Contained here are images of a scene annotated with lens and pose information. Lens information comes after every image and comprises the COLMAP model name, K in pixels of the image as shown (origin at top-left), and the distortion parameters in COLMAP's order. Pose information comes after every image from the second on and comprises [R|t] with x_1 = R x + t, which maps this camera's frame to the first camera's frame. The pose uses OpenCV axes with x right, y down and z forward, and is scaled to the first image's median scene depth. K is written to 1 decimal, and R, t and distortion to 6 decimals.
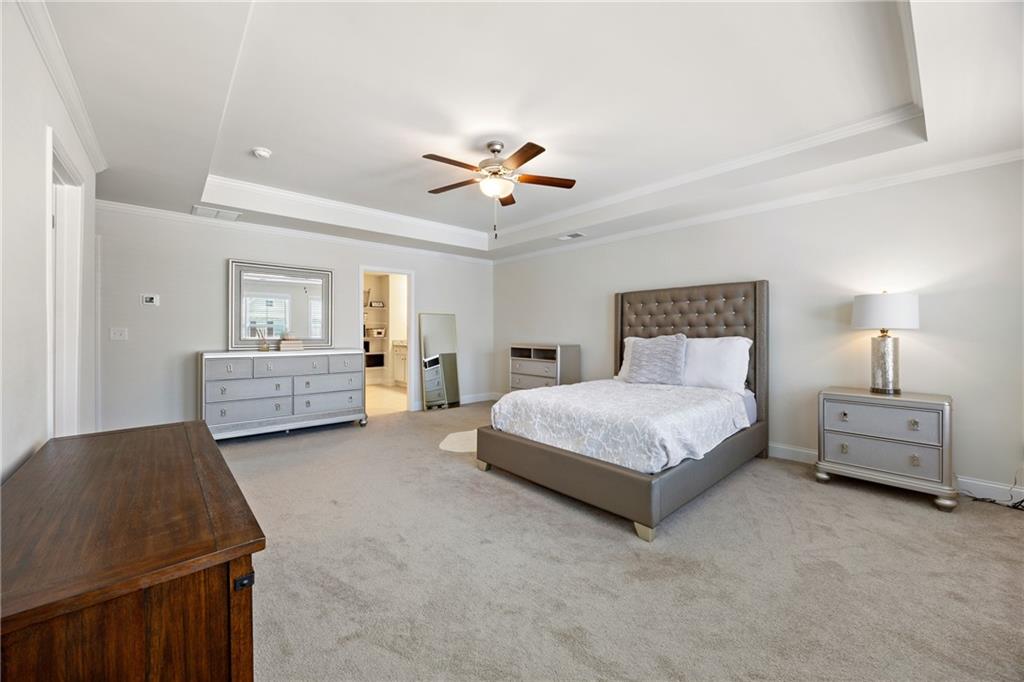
lens RADIAL K [[393.2, 0, 513.6], [0, 393.2, 334.8], [0, 0, 1]] dist [-0.001888, -0.000104]
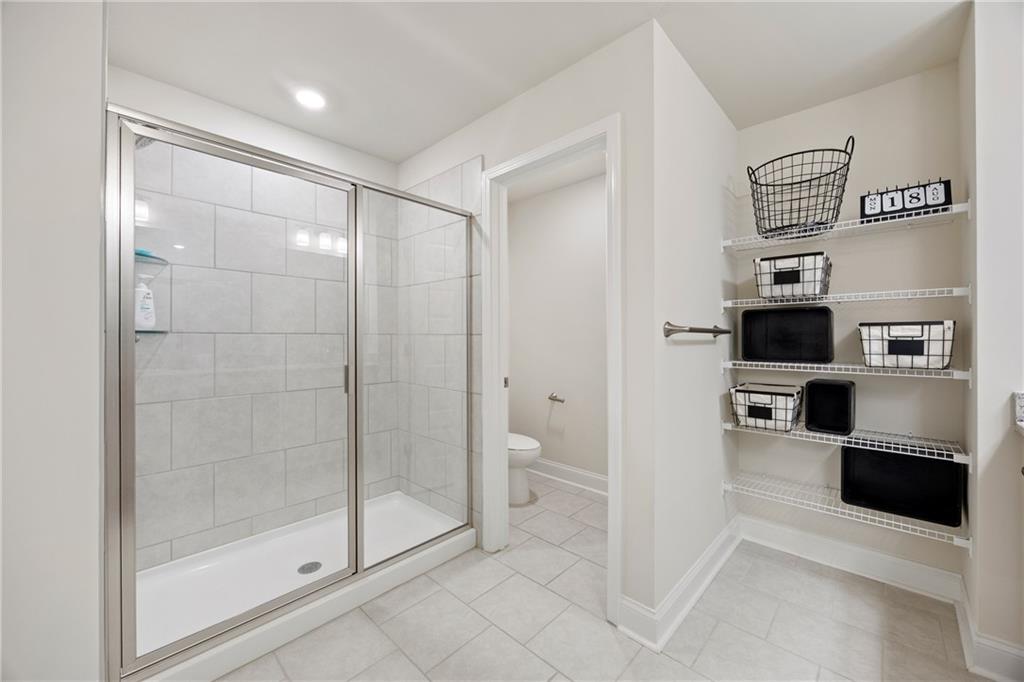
lens RADIAL K [[393.2, 0, 513.6], [0, 393.2, 334.8], [0, 0, 1]] dist [-0.001888, -0.000104]
pose [[0.084339, -0.005065, -0.996424, -0.169355], [-0.007119, 0.999958, -0.005685, -0.007577], [0.996412, 0.007573, 0.084299, 0.791876]]
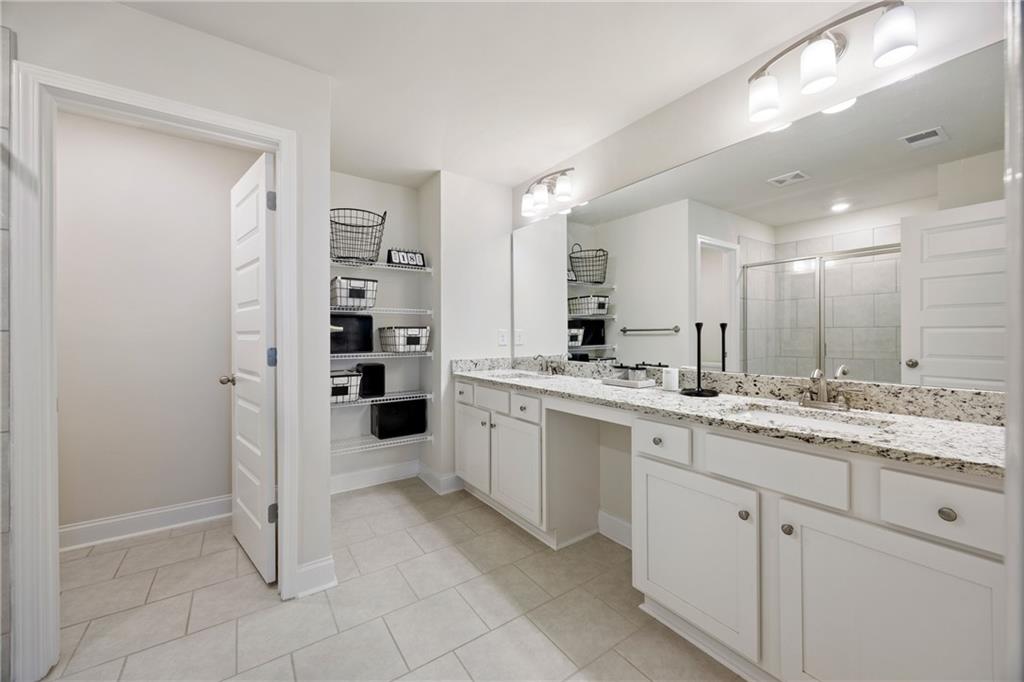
lens RADIAL K [[393.2, 0, 513.6], [0, 393.2, 334.8], [0, 0, 1]] dist [-0.001888, -0.000104]
pose [[0.993778, -0.004432, -0.111292, -0.214666], [0.003527, 0.999959, -0.008328, -0.005885], [0.111325, 0.007883, 0.993753, 0.664509]]
